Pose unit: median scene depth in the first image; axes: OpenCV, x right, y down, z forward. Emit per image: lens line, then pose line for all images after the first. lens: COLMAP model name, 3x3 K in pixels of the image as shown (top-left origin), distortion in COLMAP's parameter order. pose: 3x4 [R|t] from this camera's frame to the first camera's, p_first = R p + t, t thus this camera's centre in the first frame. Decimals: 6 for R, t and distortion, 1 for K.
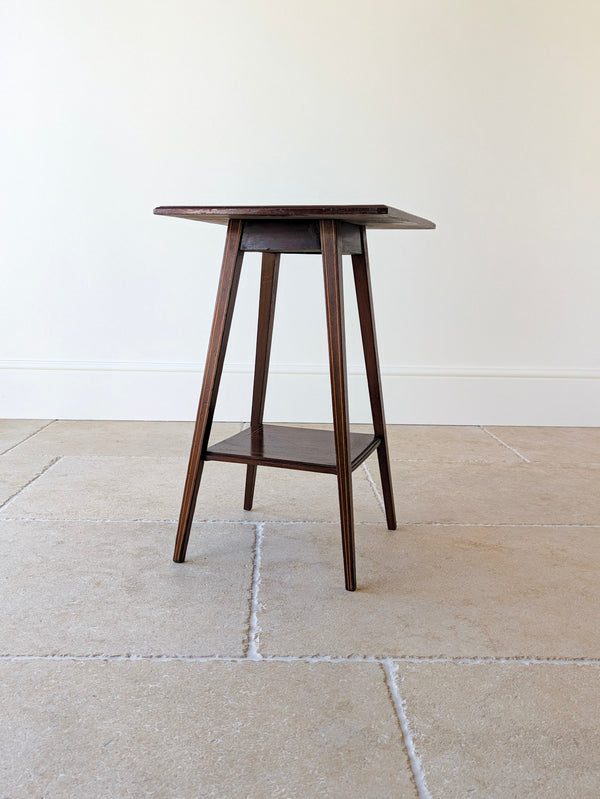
lens RADIAL K [[756.1, 0, 298.7], [0, 756.1, 373.9], [0, 0, 1]] dist [-0.001692, 0.020271]
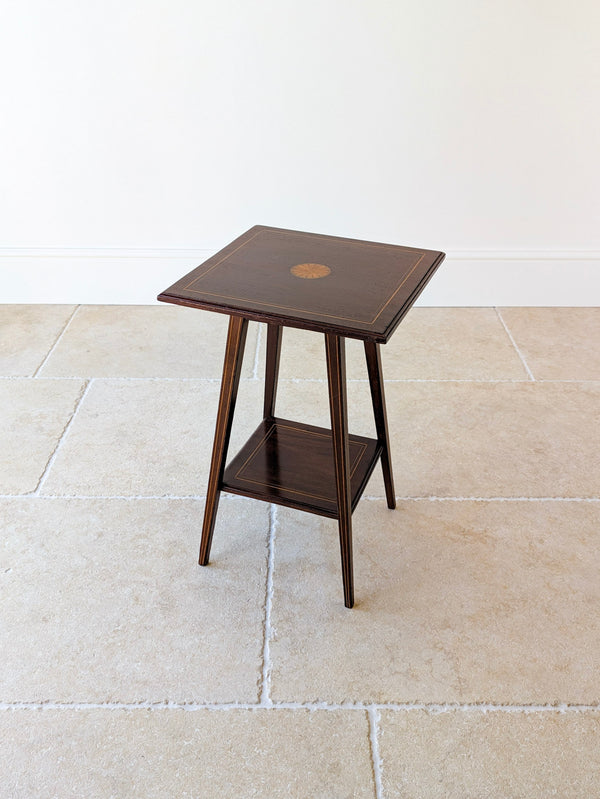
lens RADIAL K [[757.4, 0, 304.0], [0, 757.4, 387.7], [0, 0, 1]] dist [0.012199, -0.006283]
pose [[0.999527, 0.002606, -0.030657, 0.033812], [0.009613, 0.920079, 0.391614, -0.497054], [0.029228, -0.391723, 0.919619, 0.039656]]
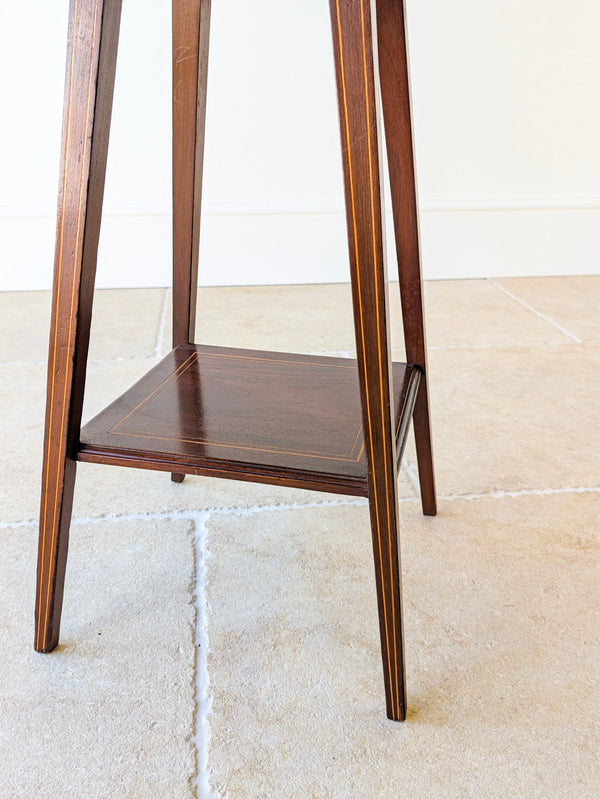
lens RADIAL K [[757.0, 0, 298.7], [0, 757.0, 381.8], [0, 0, 1]] dist [-0.015483, -0.009726]
pose [[0.995321, -0.050679, 0.082263, -0.024583], [0.028659, 0.967938, 0.249548, -0.051293], [-0.092272, -0.246023, 0.964862, 0.586208]]
